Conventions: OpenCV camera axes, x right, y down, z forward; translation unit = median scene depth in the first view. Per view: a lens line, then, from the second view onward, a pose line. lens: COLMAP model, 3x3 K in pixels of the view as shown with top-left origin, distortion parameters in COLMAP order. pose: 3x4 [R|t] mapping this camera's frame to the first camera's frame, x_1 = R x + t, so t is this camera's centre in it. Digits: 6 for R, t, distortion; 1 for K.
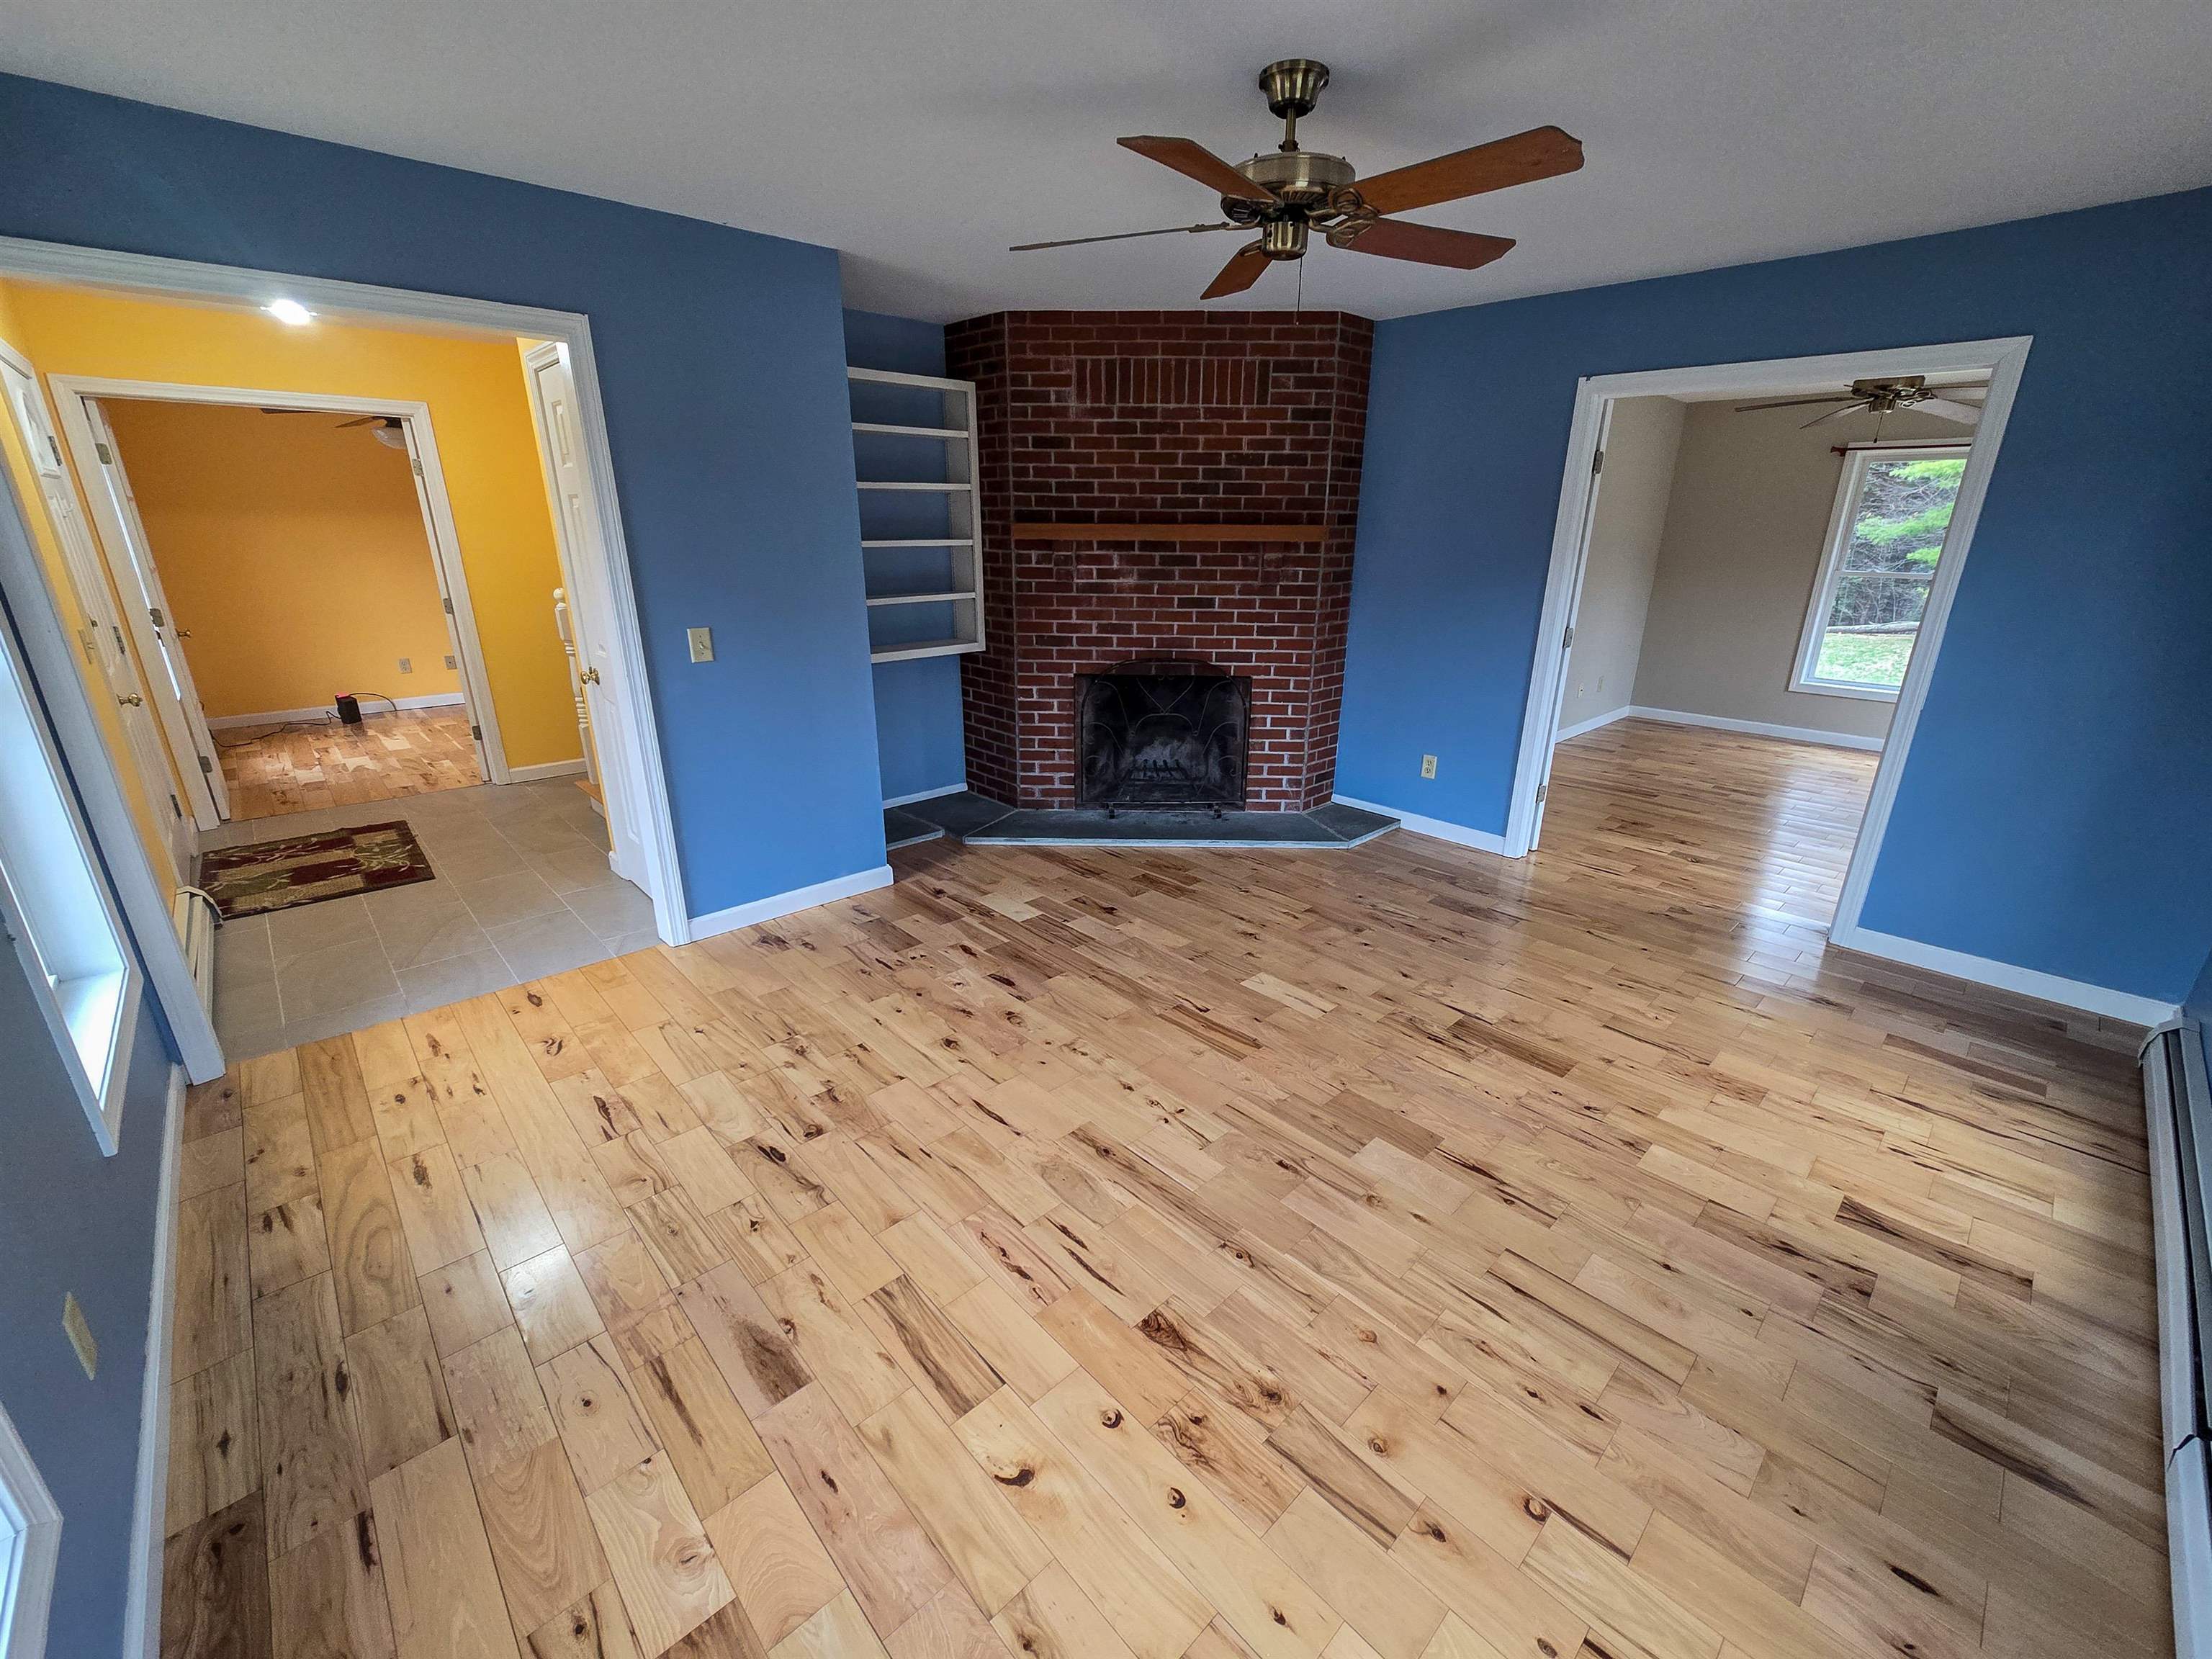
lens RADIAL K [[902.9, 0, 1122.8], [0, 902.9, 833.7], [0, 0, 1]] dist [-0.002902, -0.000276]
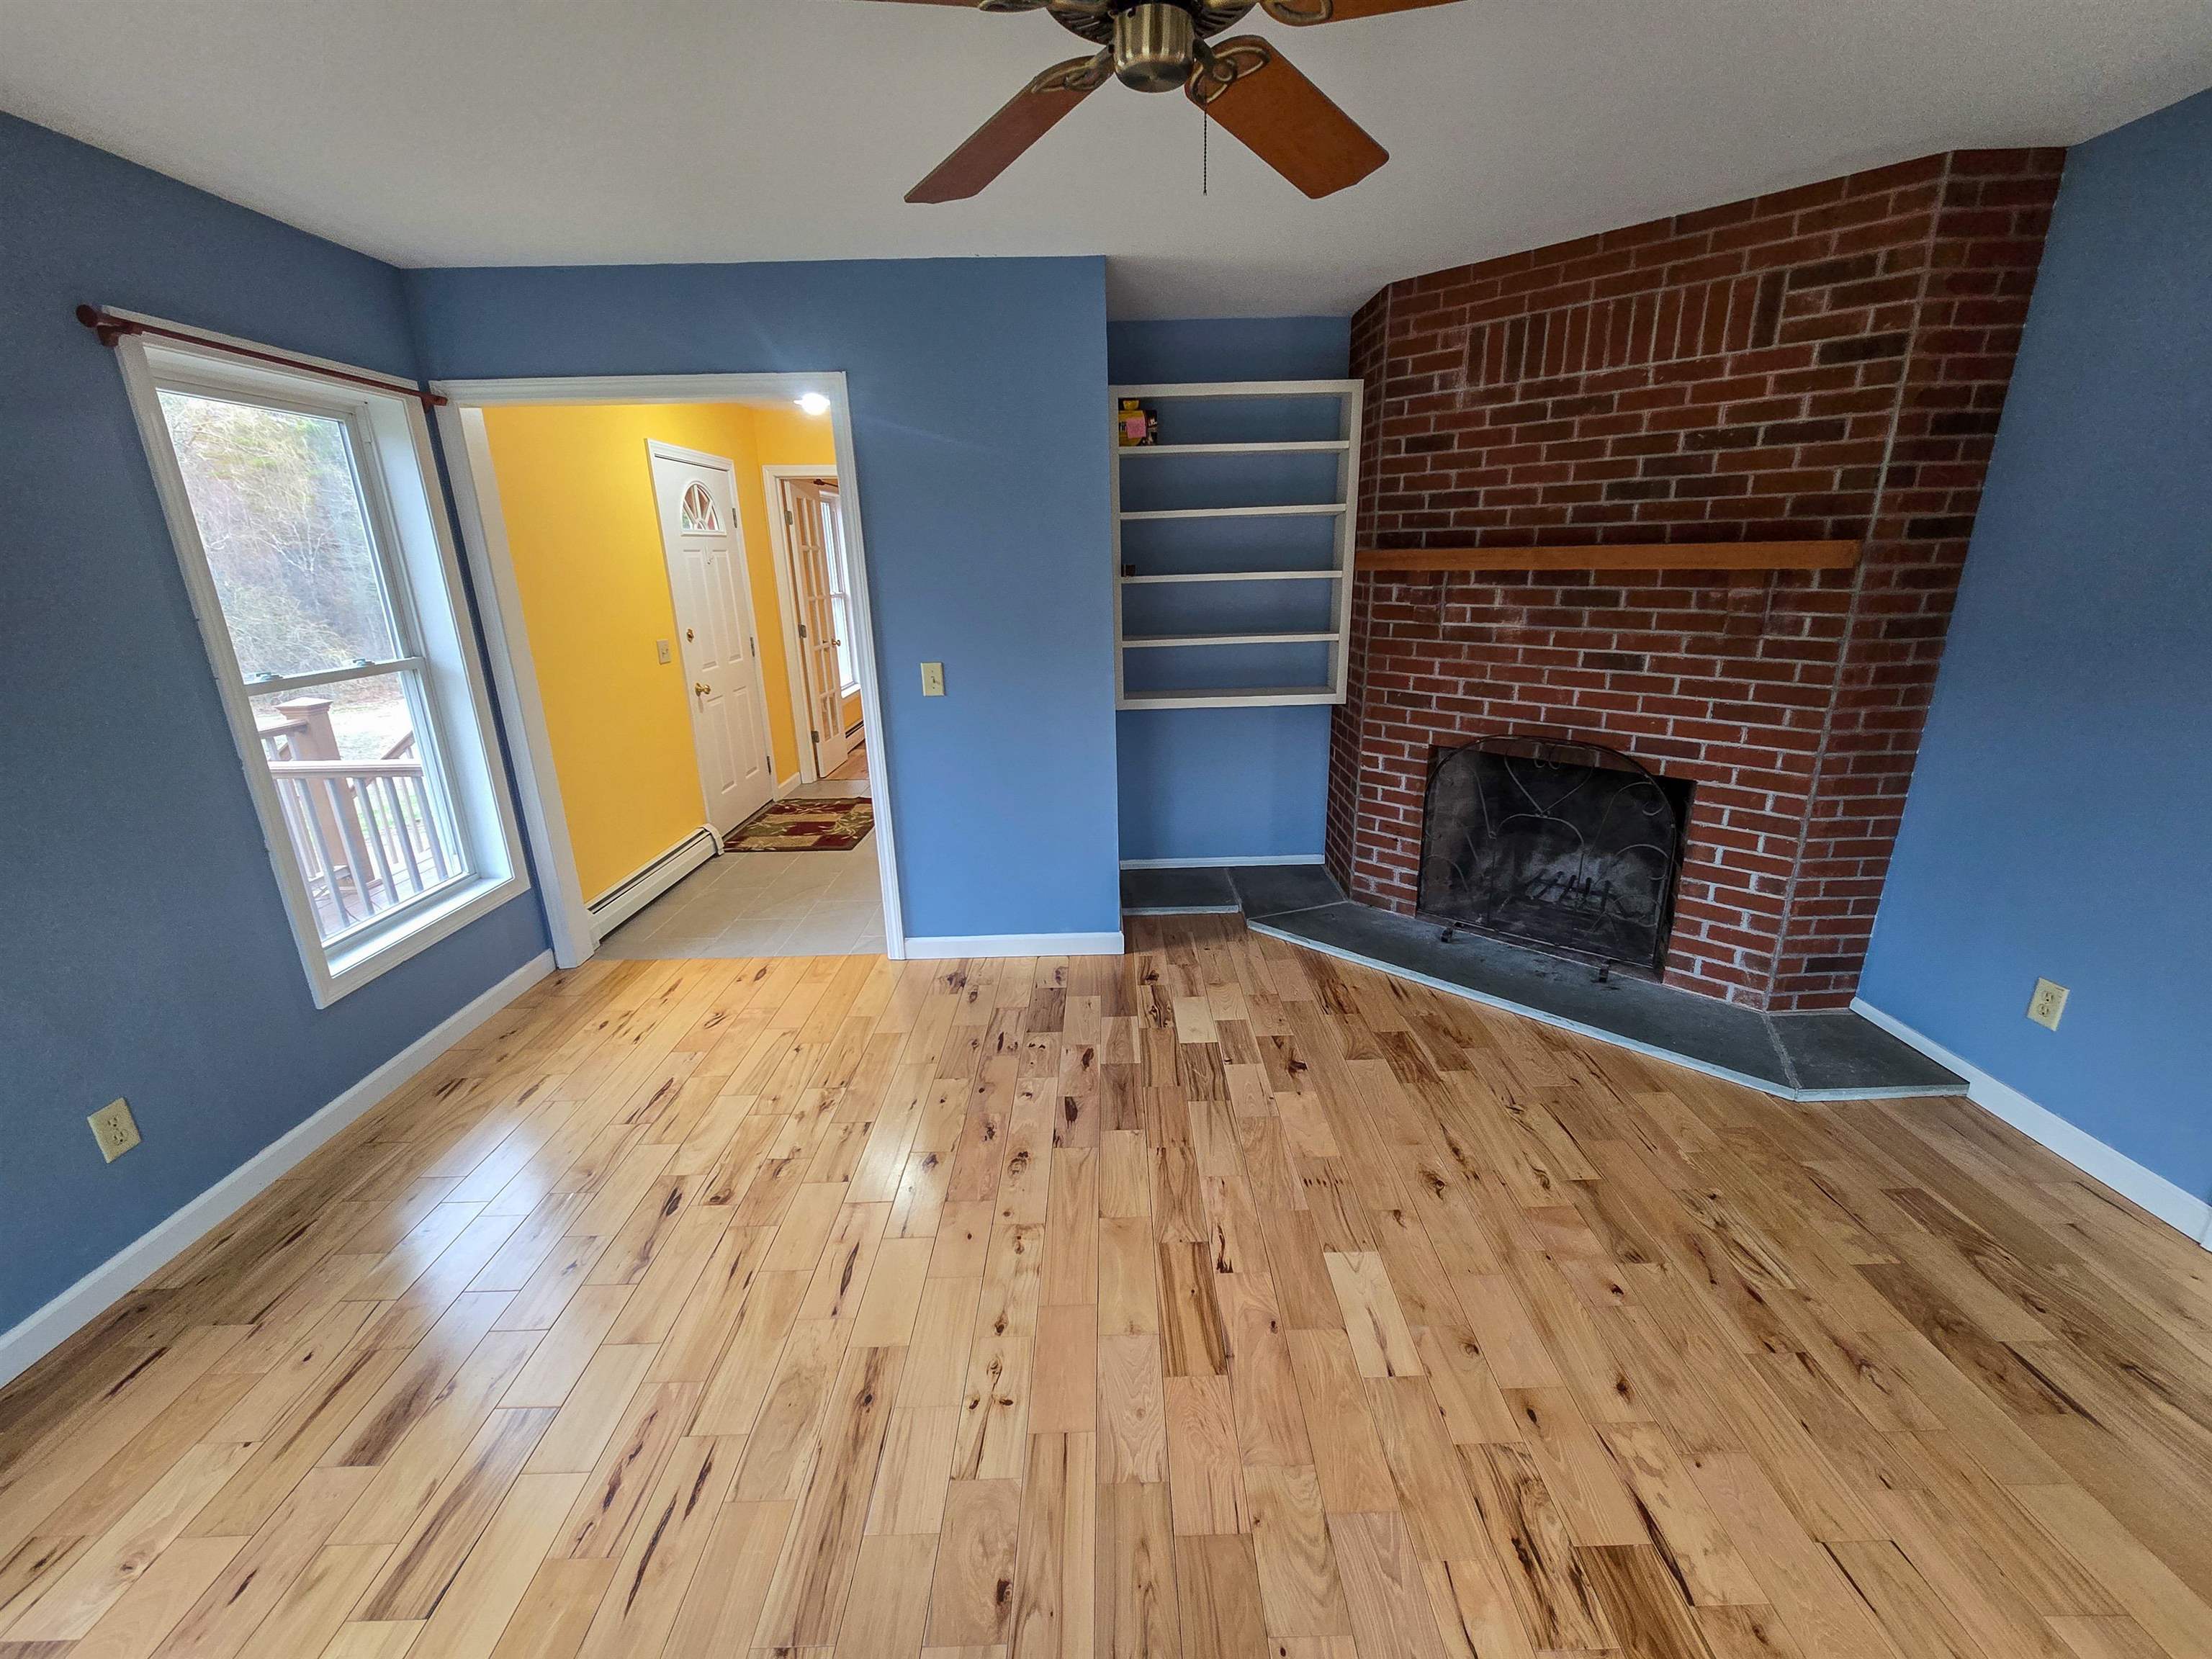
lens RADIAL K [[902.9, 0, 1122.8], [0, 902.9, 834.8], [0, 0, 1]] dist [-0.002902, -0.000276]
pose [[0.736442, 0.179780, -0.652175, 0.291366], [-0.196497, 0.979325, 0.048076, -0.097028], [0.647335, 0.092745, 0.756542, 0.290562]]
